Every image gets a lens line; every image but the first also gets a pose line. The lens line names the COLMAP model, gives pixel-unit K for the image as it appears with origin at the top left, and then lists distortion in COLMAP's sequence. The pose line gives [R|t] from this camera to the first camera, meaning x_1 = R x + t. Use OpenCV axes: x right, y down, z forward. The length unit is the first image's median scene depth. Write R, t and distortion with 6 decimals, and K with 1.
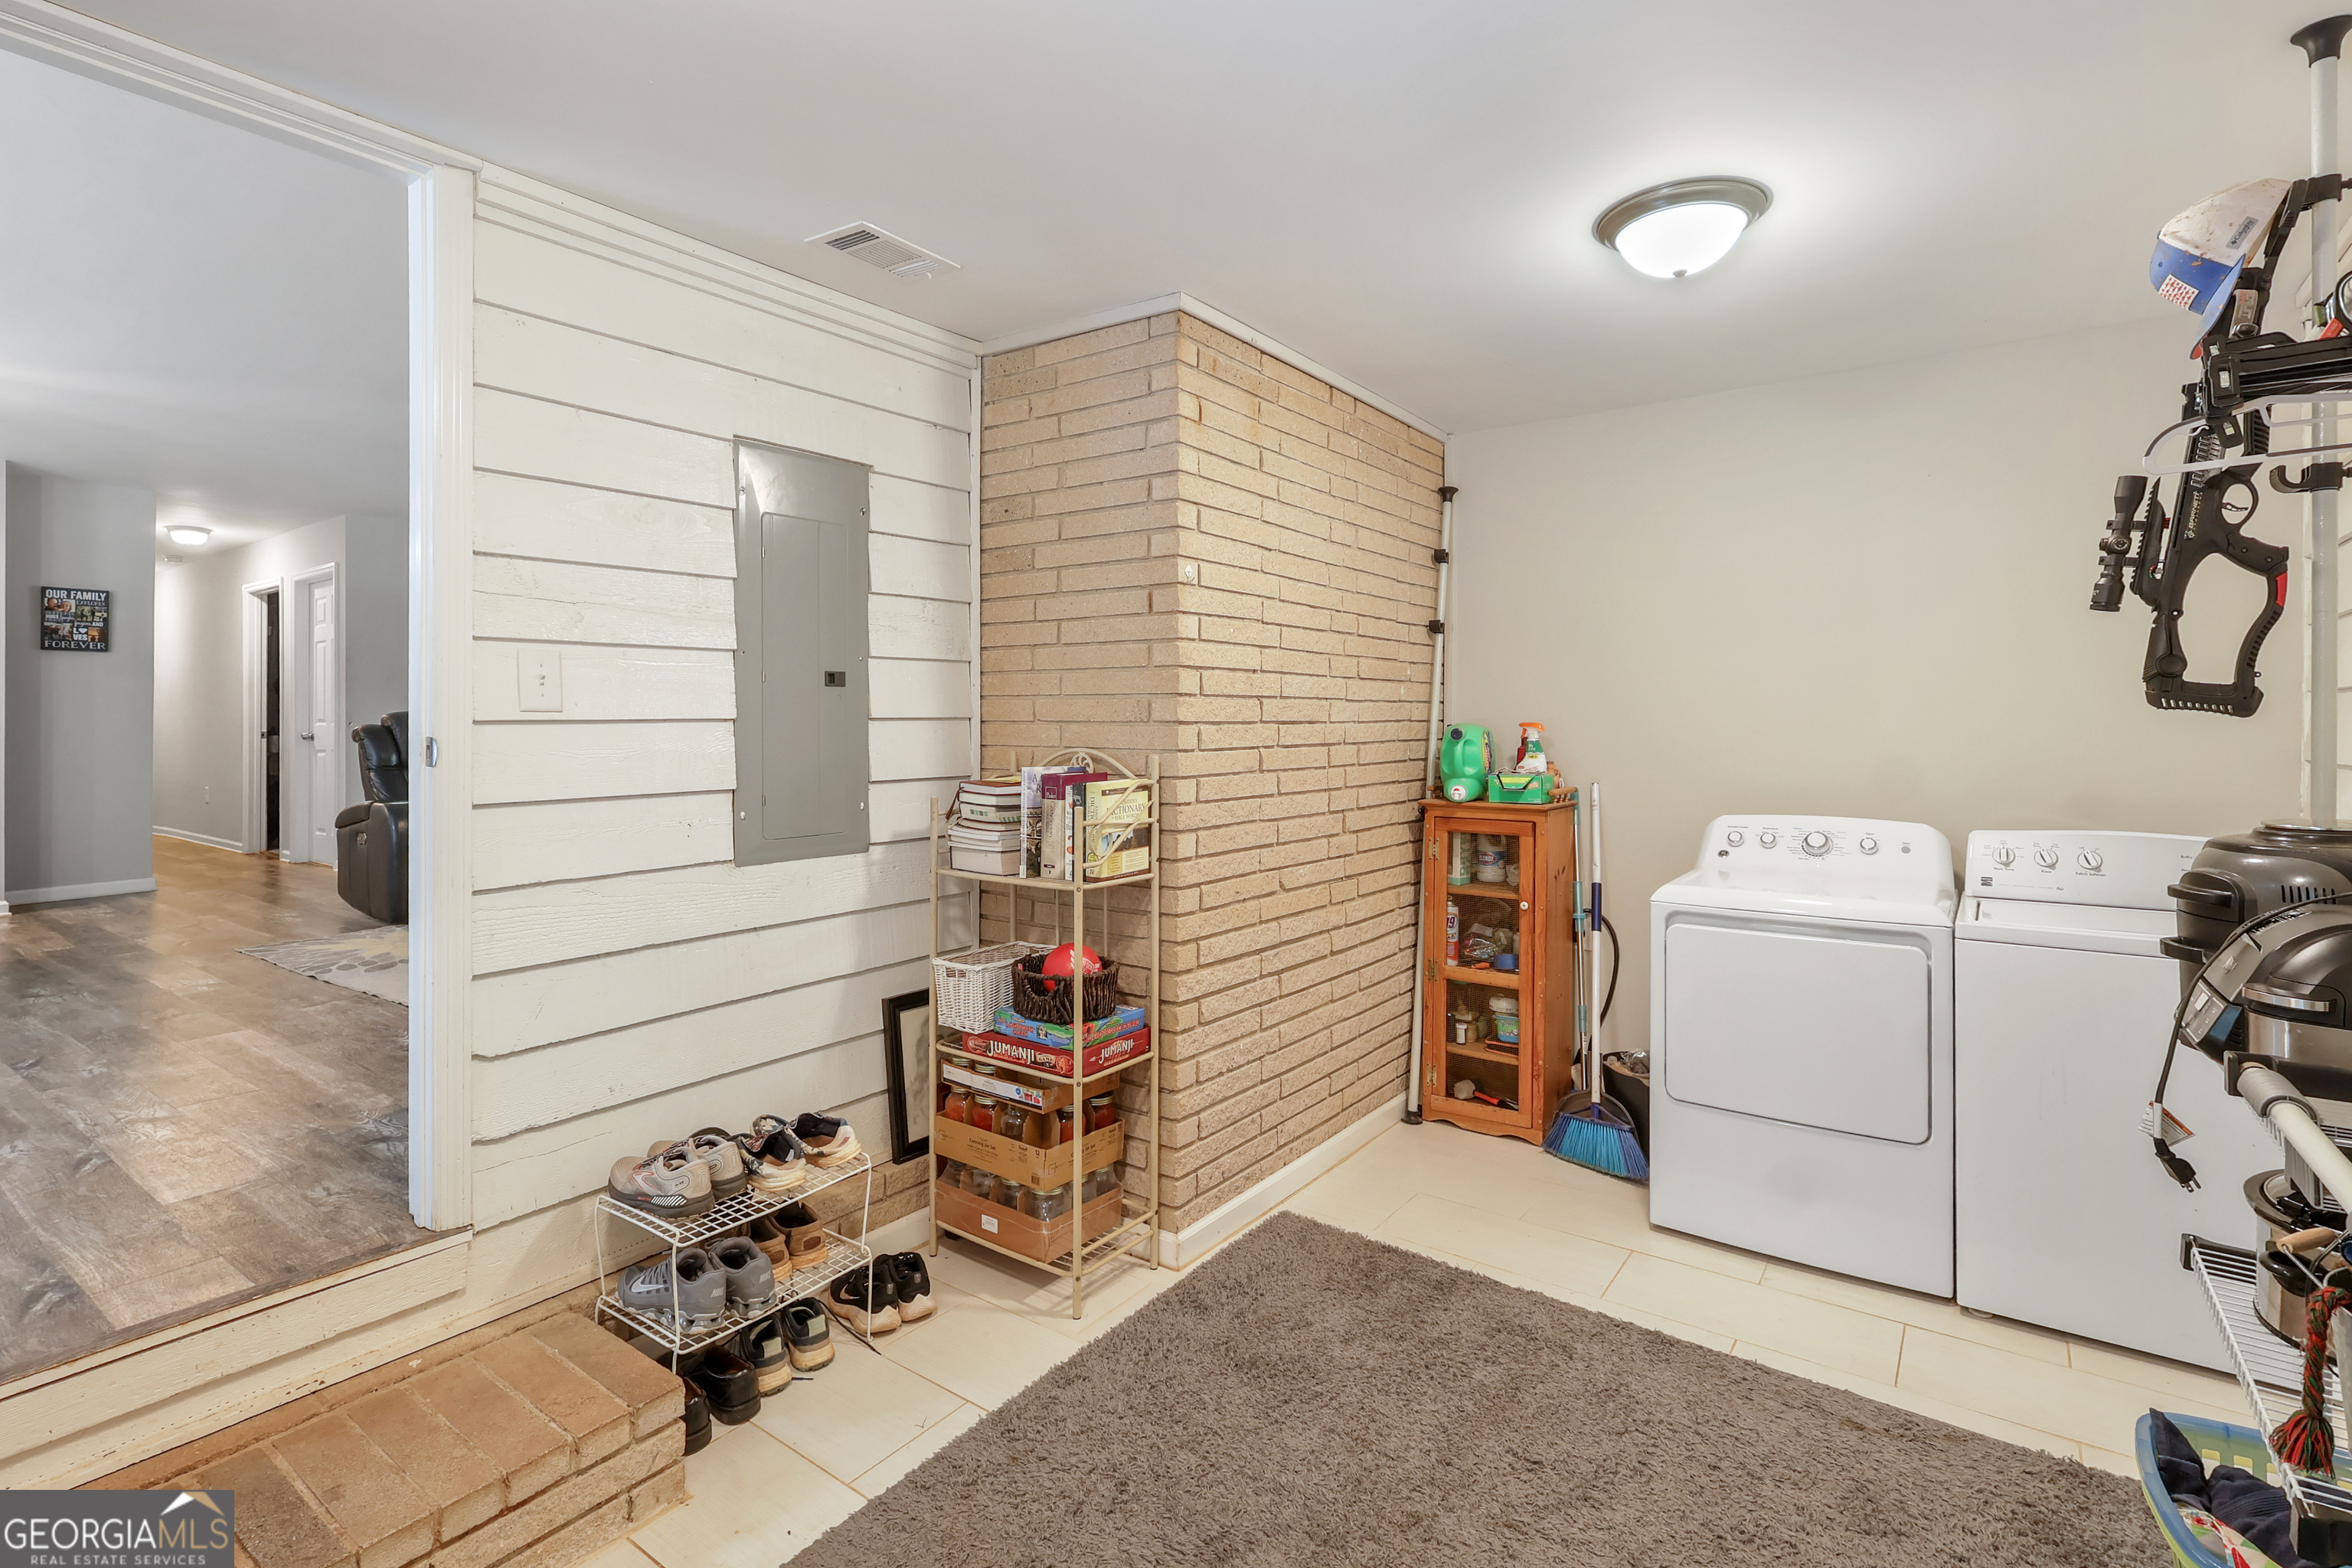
lens RADIAL K [[1097.2, 0, 1171.1], [0, 1097.2, 720.2], [0, 0, 1]] dist [-0.000643, 0.001268]
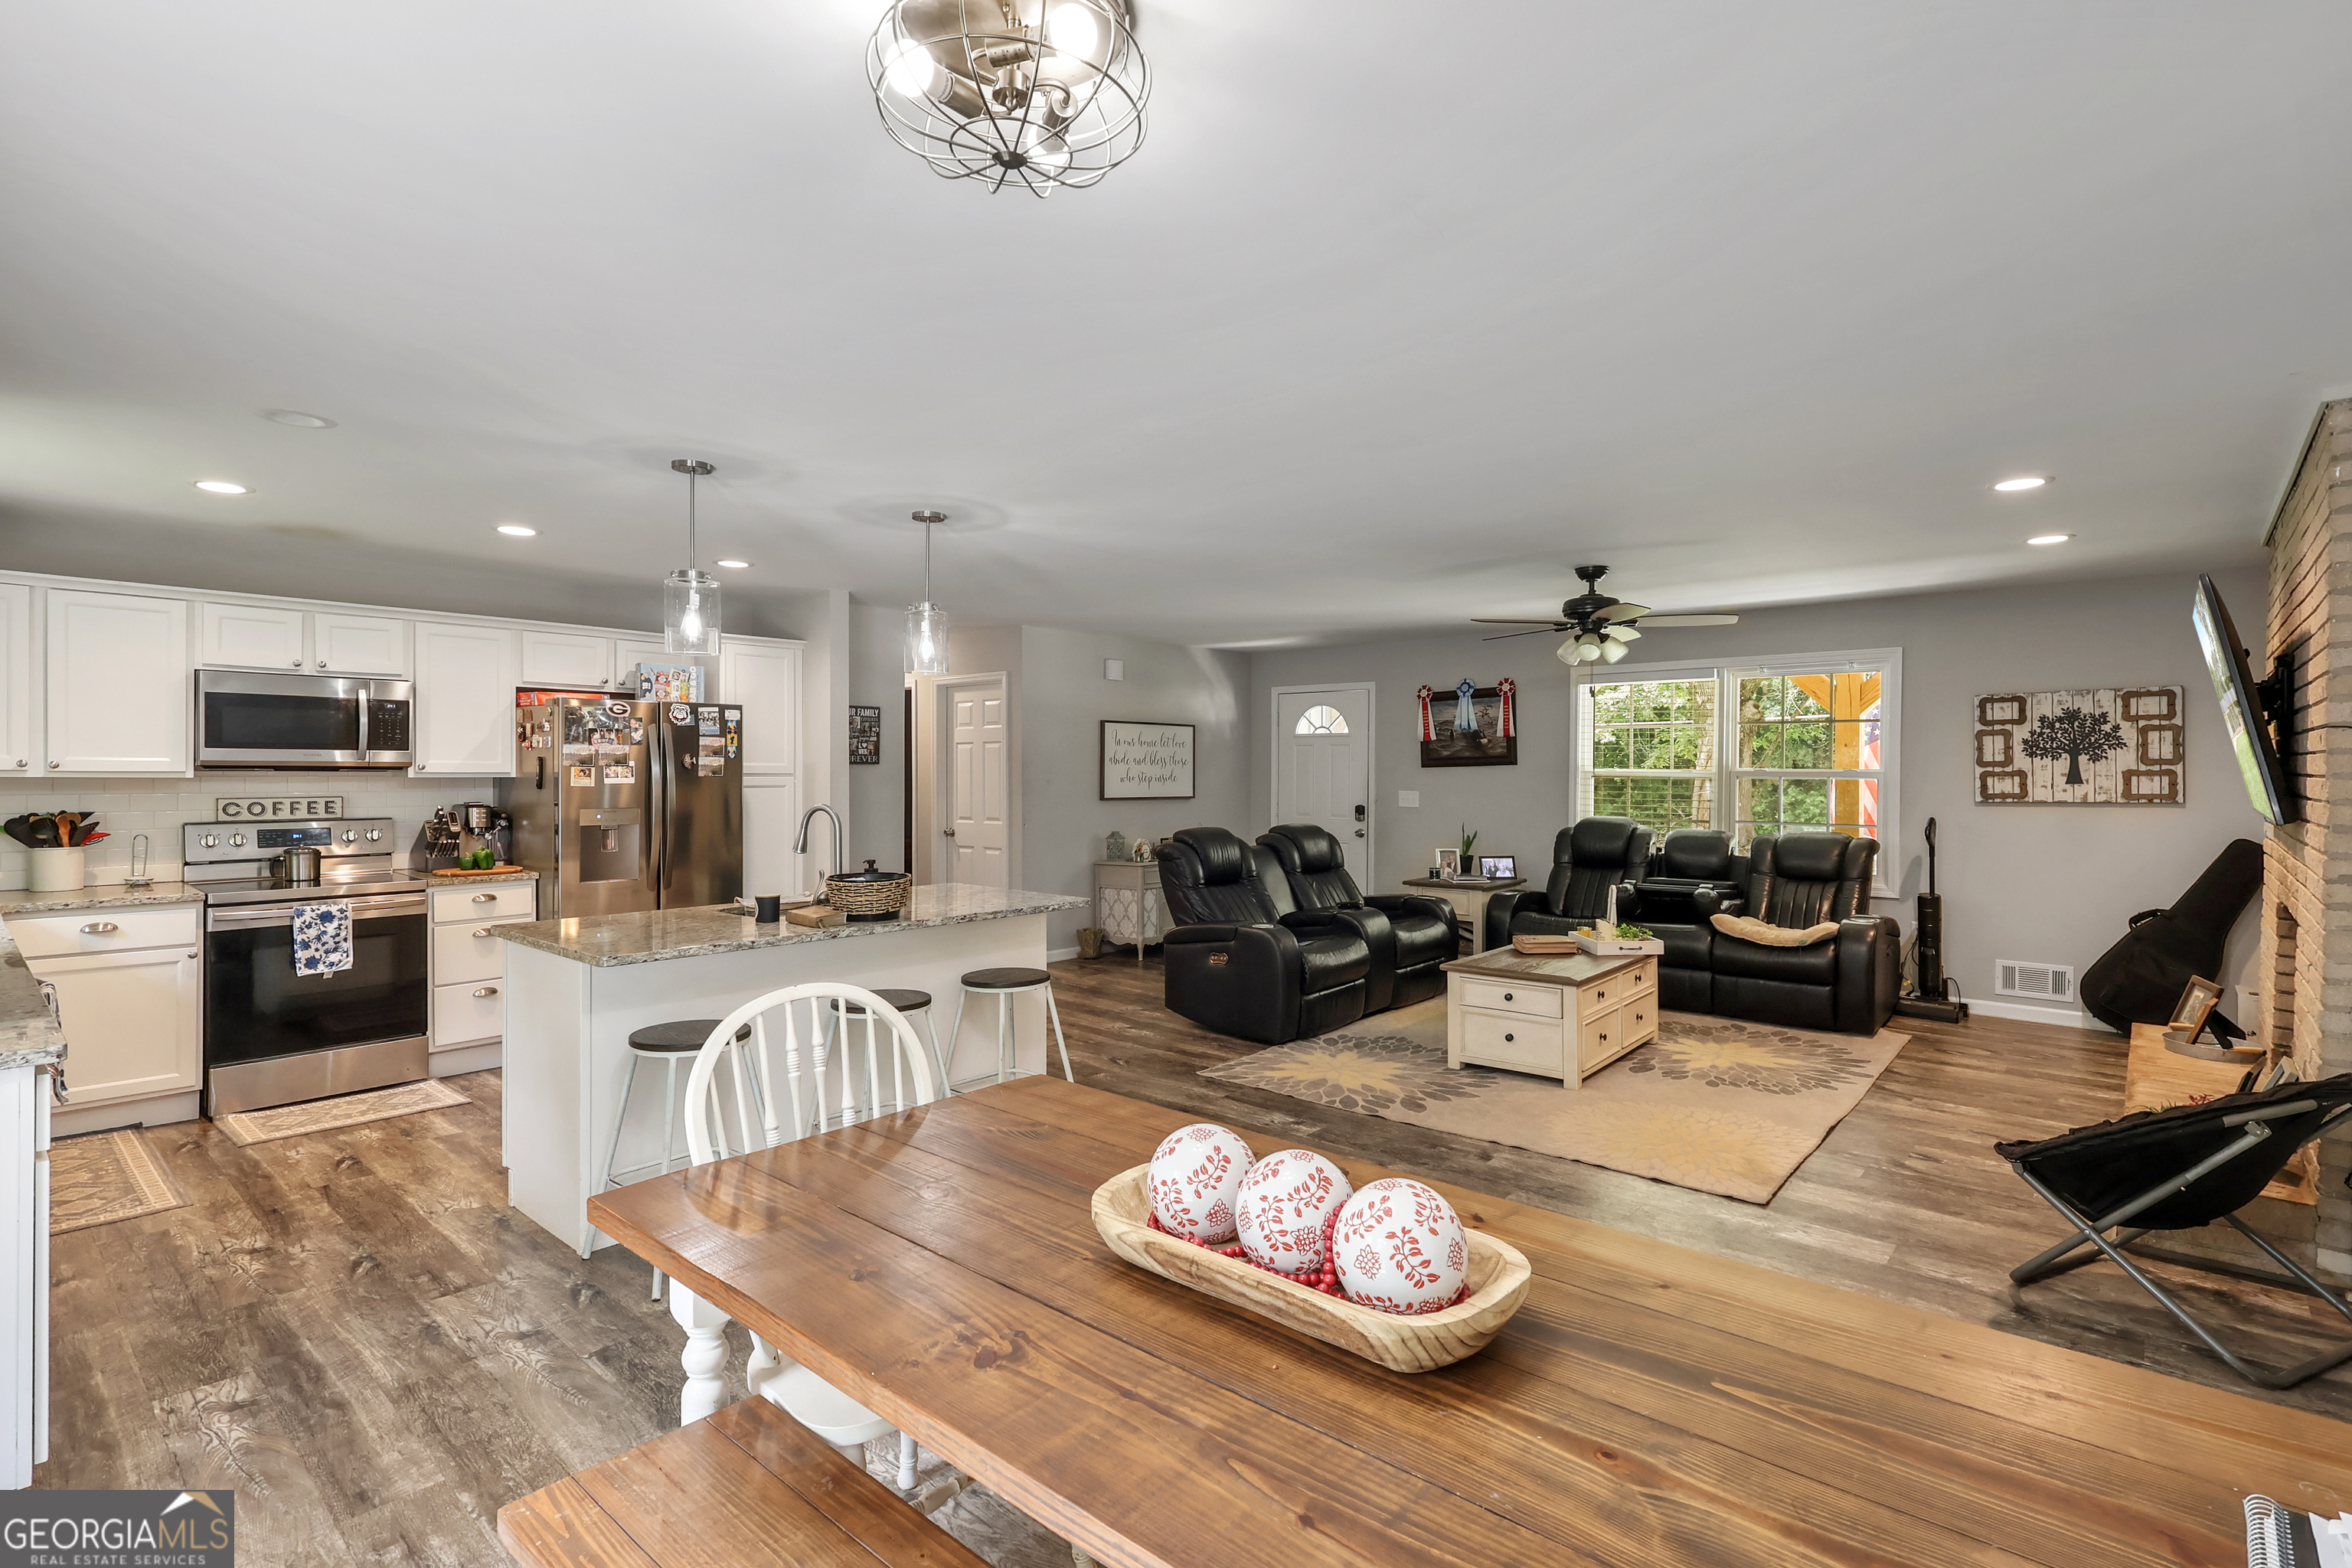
lens RADIAL K [[1097.2, 0, 1180.4], [0, 1097.2, 779.3], [0, 0, 1]] dist [-0.000643, 0.001268]
pose [[0.995287, 0.000874, -0.096967, -0.585992], [-0.000242, 0.999979, 0.006530, -0.055671], [0.096971, -0.006475, 0.995266, -0.028905]]
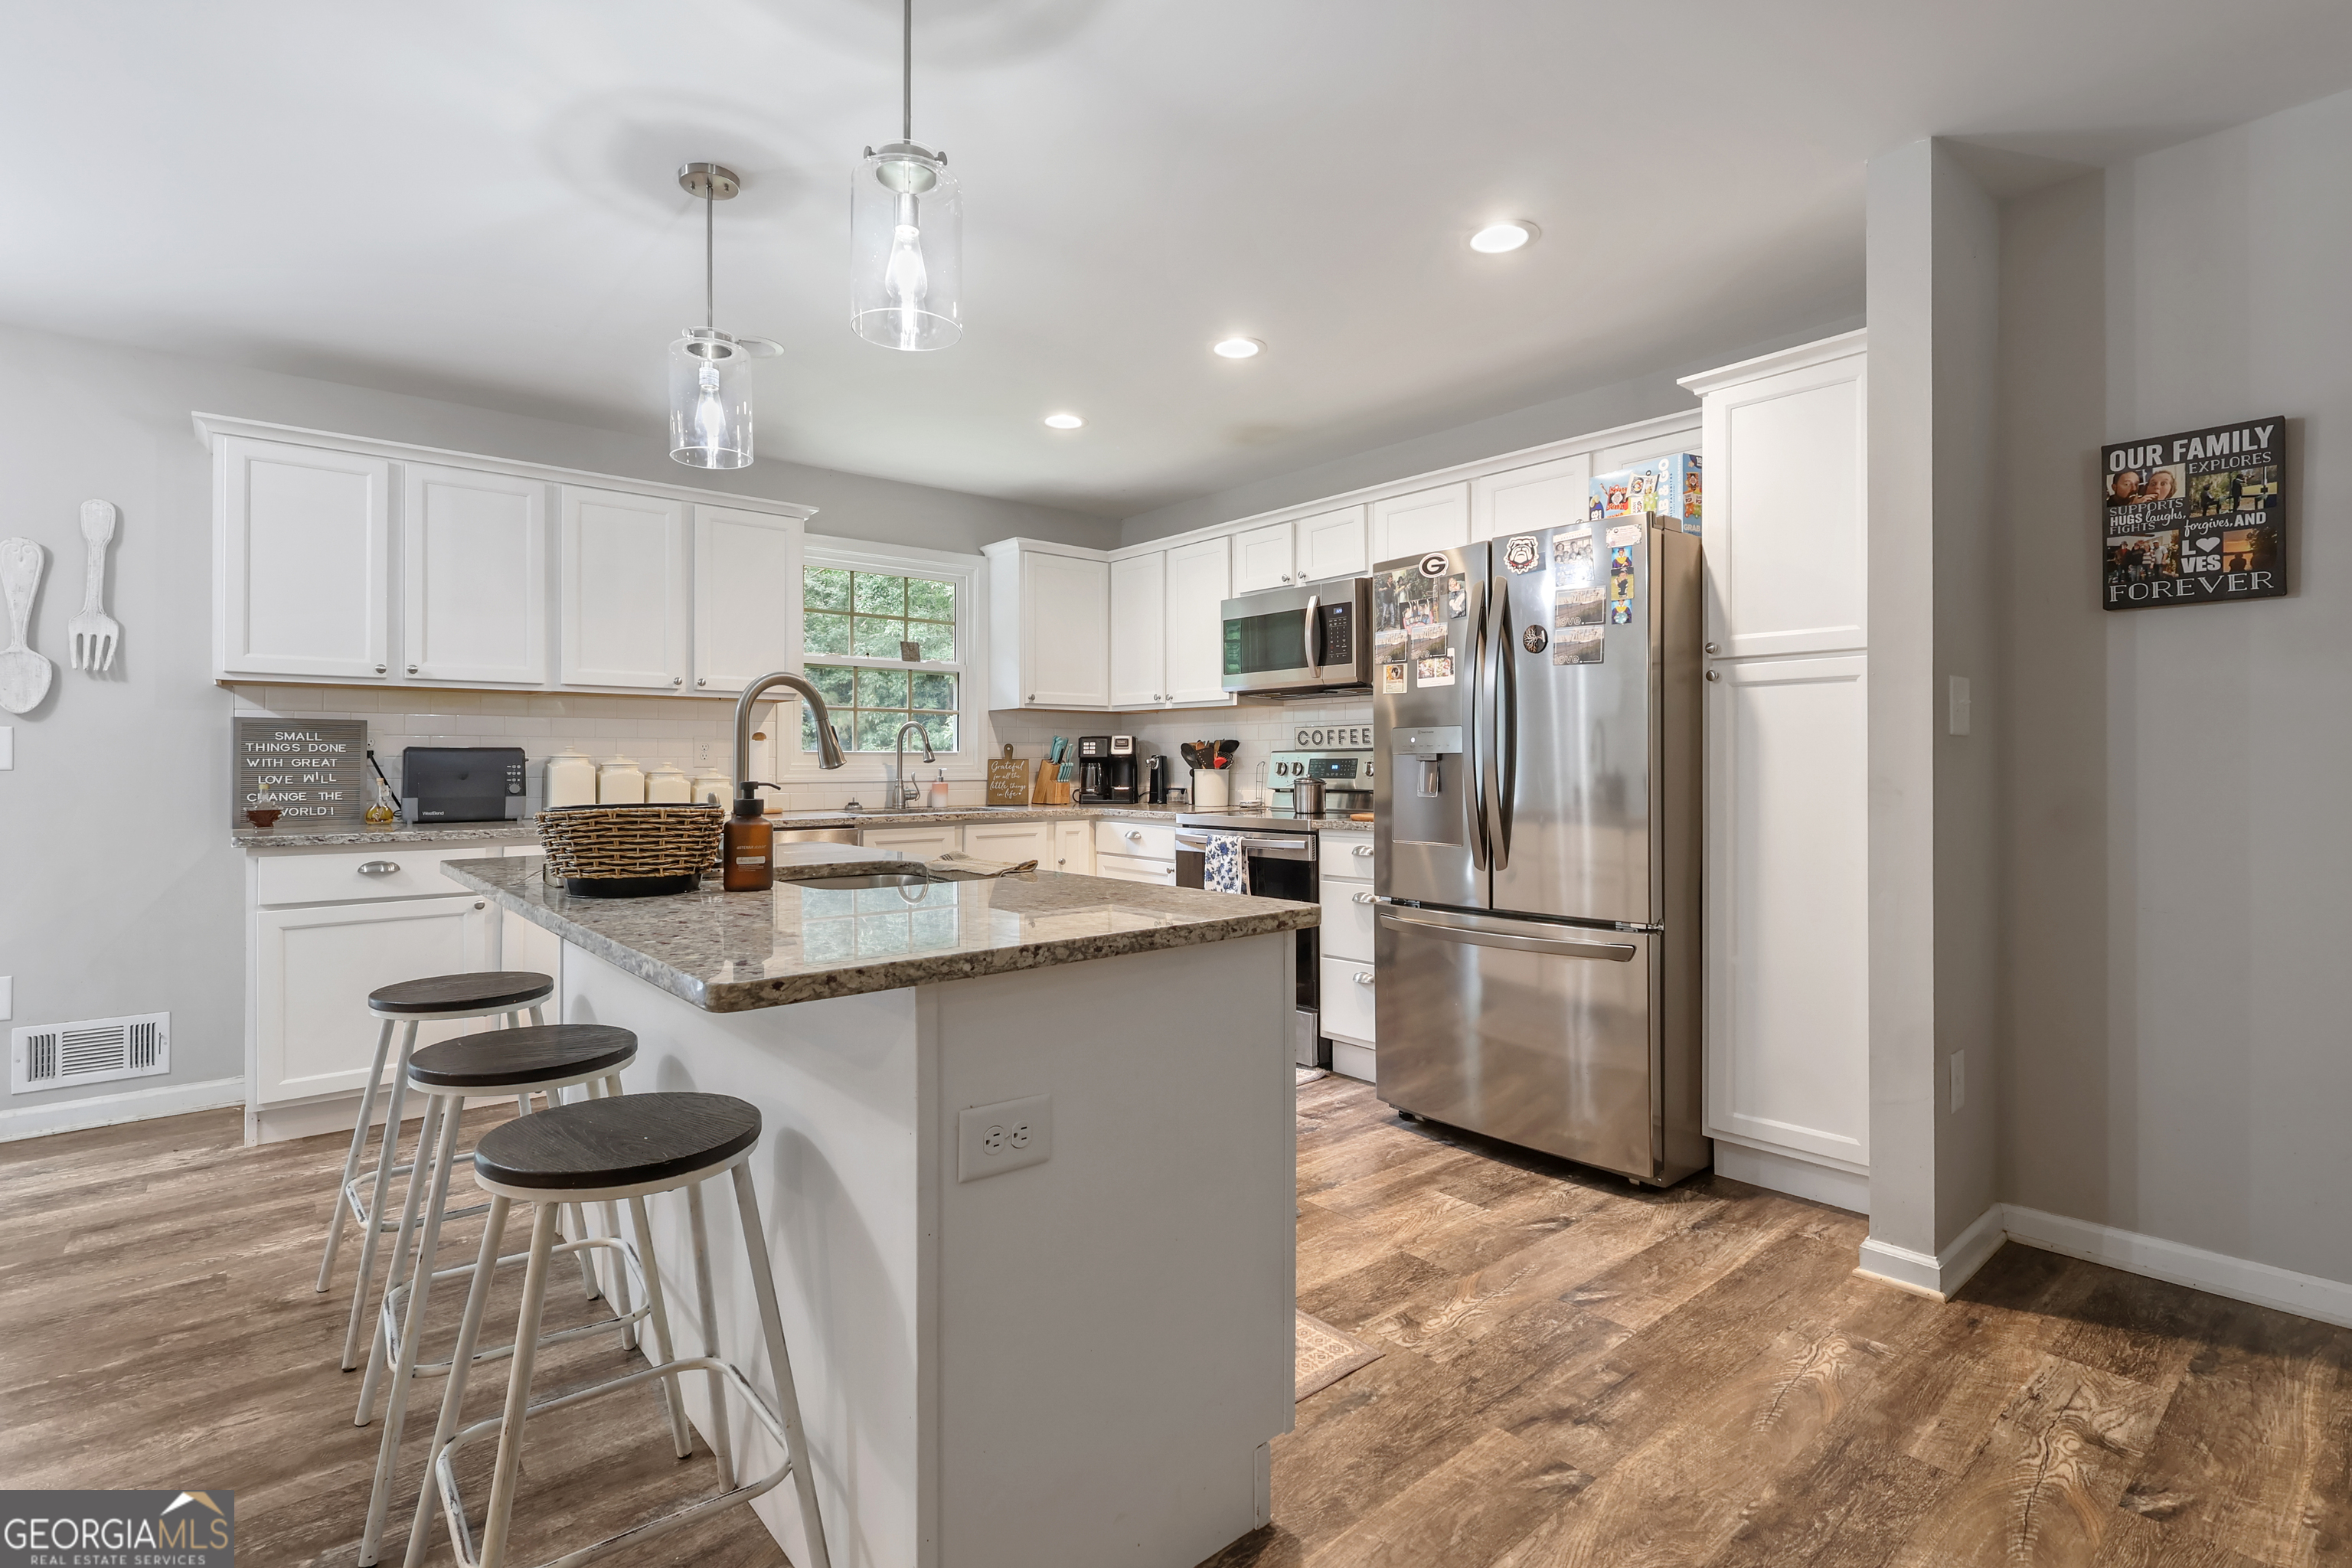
lens RADIAL K [[1097.2, 0, 1164.0], [0, 1097.2, 766.0], [0, 0, 1]] dist [-0.000643, 0.001268]
pose [[-0.247132, -0.002456, -0.968979, -0.564002], [-0.000537, 0.999997, -0.002397, -0.008527], [0.968982, -0.000072, -0.247133, 0.762641]]
